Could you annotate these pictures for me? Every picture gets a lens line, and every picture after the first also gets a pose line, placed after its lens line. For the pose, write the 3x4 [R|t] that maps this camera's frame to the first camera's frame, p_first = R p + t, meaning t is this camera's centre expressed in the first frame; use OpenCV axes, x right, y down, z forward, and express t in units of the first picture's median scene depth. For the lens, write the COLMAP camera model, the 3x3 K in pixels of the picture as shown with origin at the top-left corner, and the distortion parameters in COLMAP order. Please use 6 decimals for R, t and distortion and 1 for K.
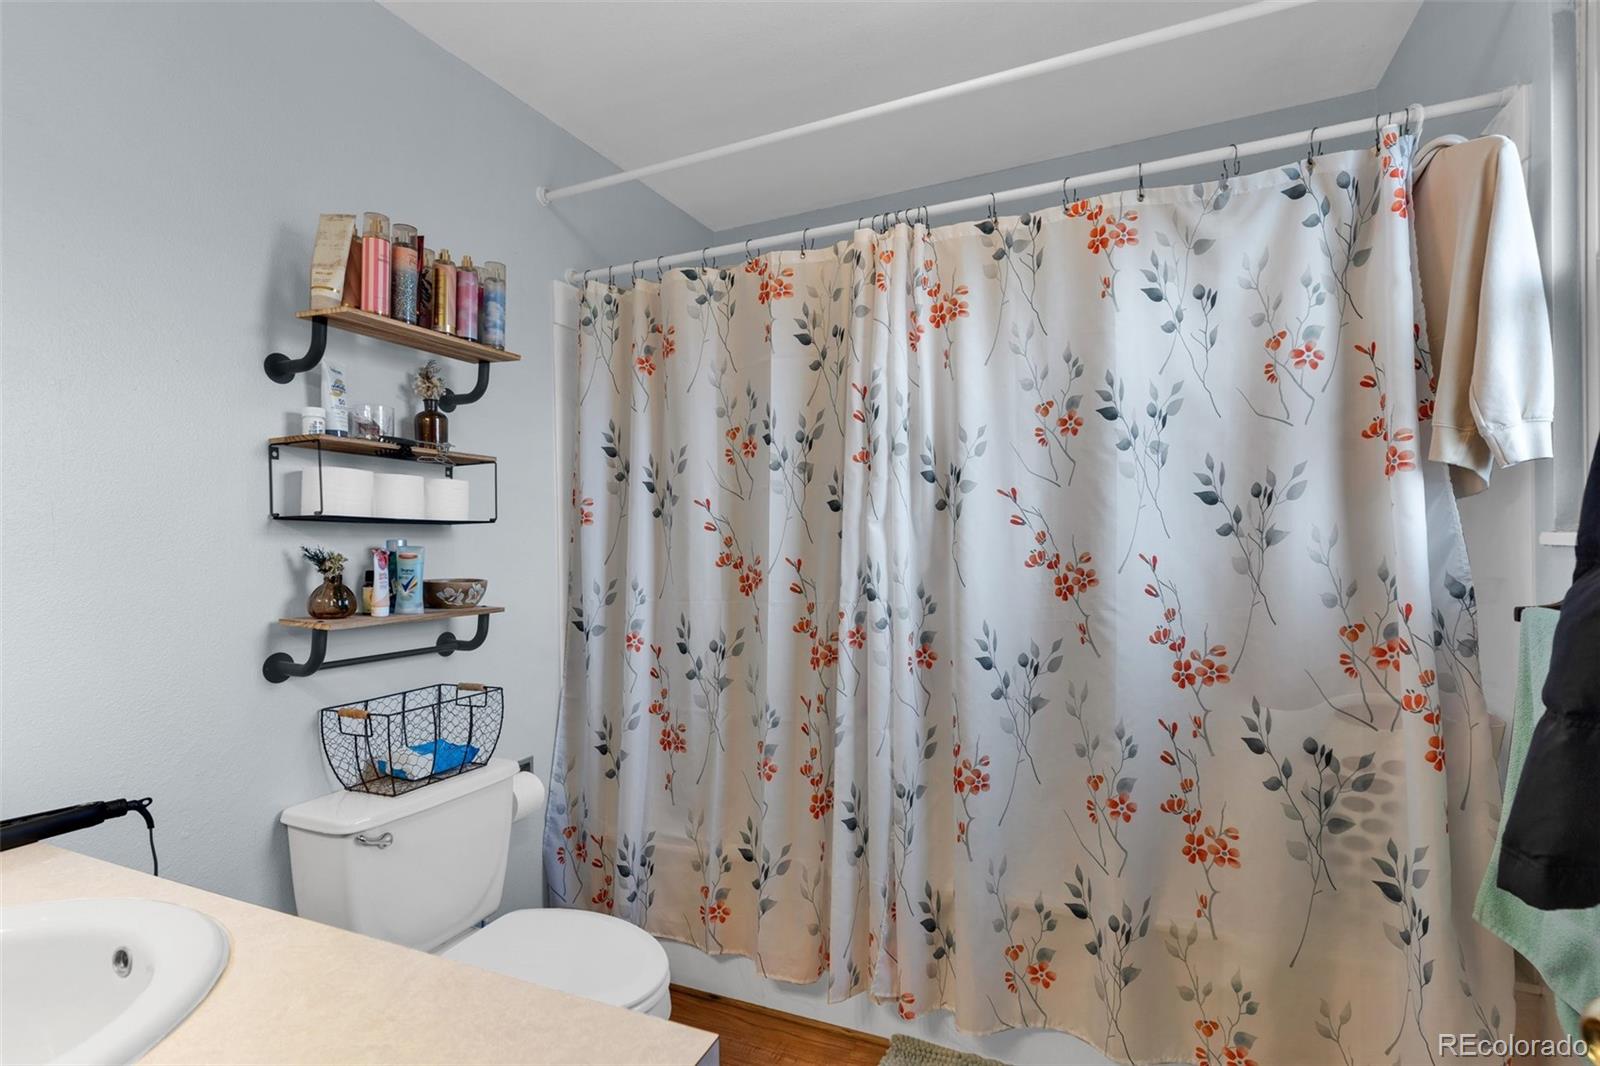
lens RADIAL K [[771.5, 0, 802.7], [0, 771.5, 529.8], [0, 0, 1]] dist [0.001066, 0.001033]
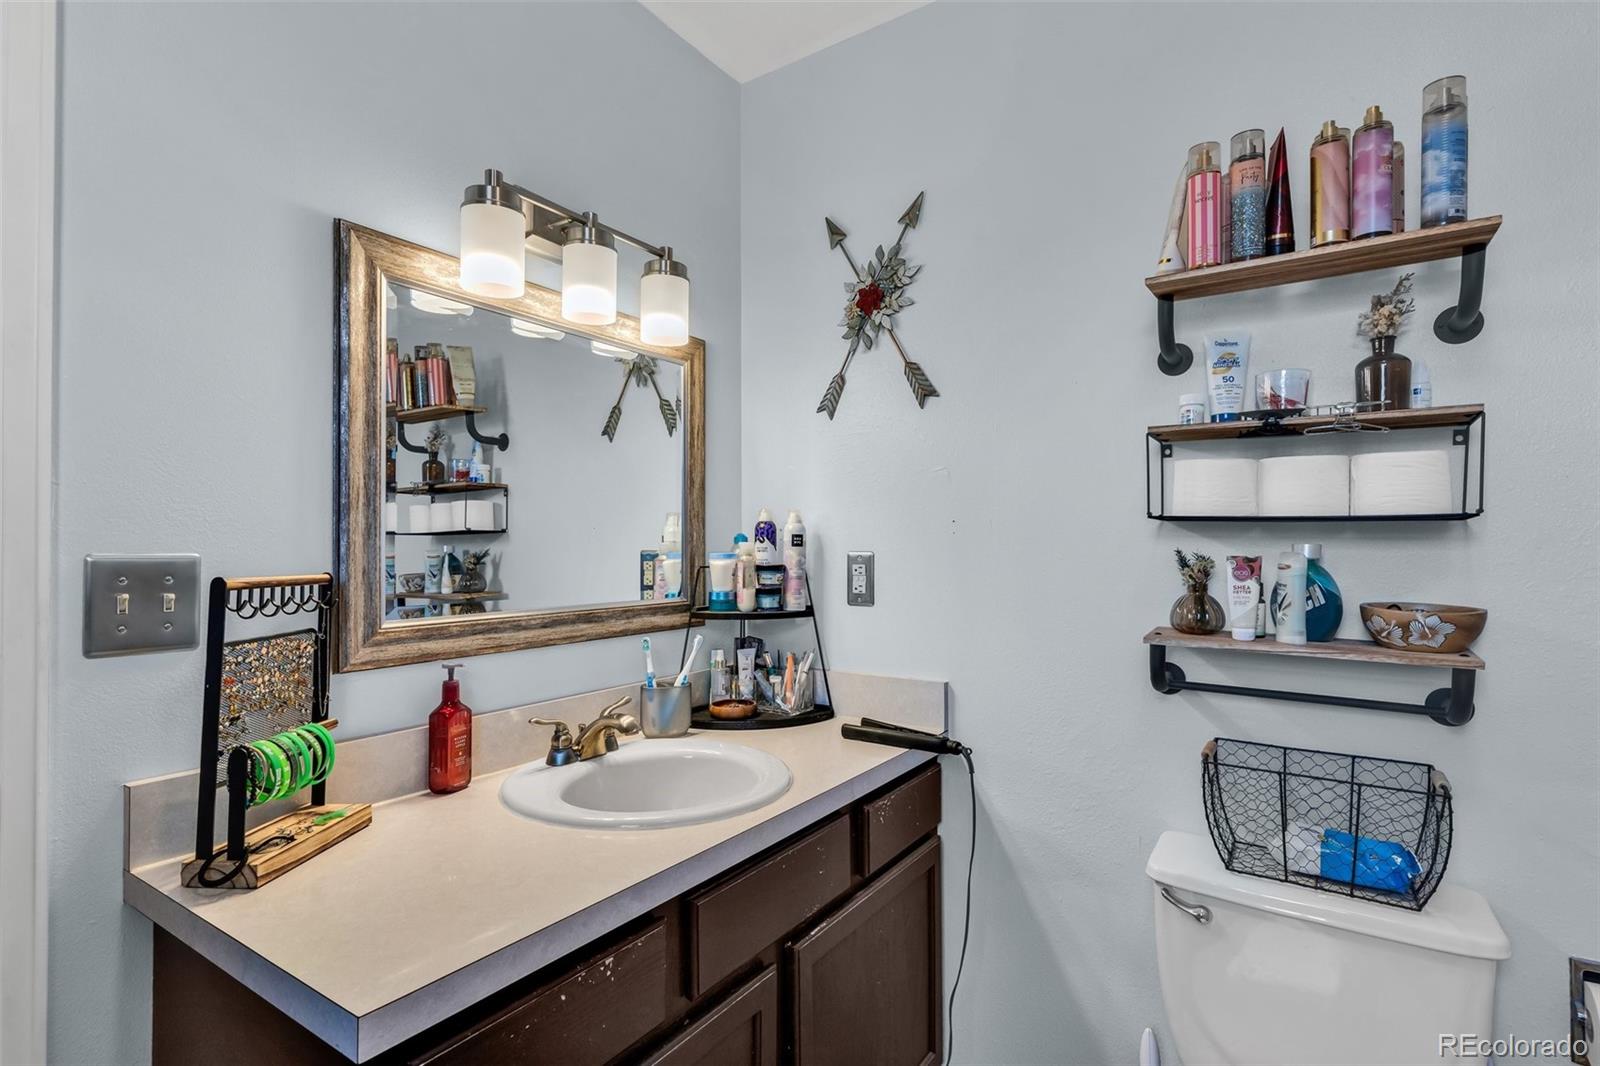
lens RADIAL K [[771.5, 0, 807.0], [0, 771.5, 535.9], [0, 0, 1]] dist [0.001066, 0.001033]
pose [[-0.170010, 0.000474, -0.985442, 0.307143], [0.010643, 0.999942, -0.001355, 0.001319], [0.985385, -0.010719, -0.170005, 0.686244]]
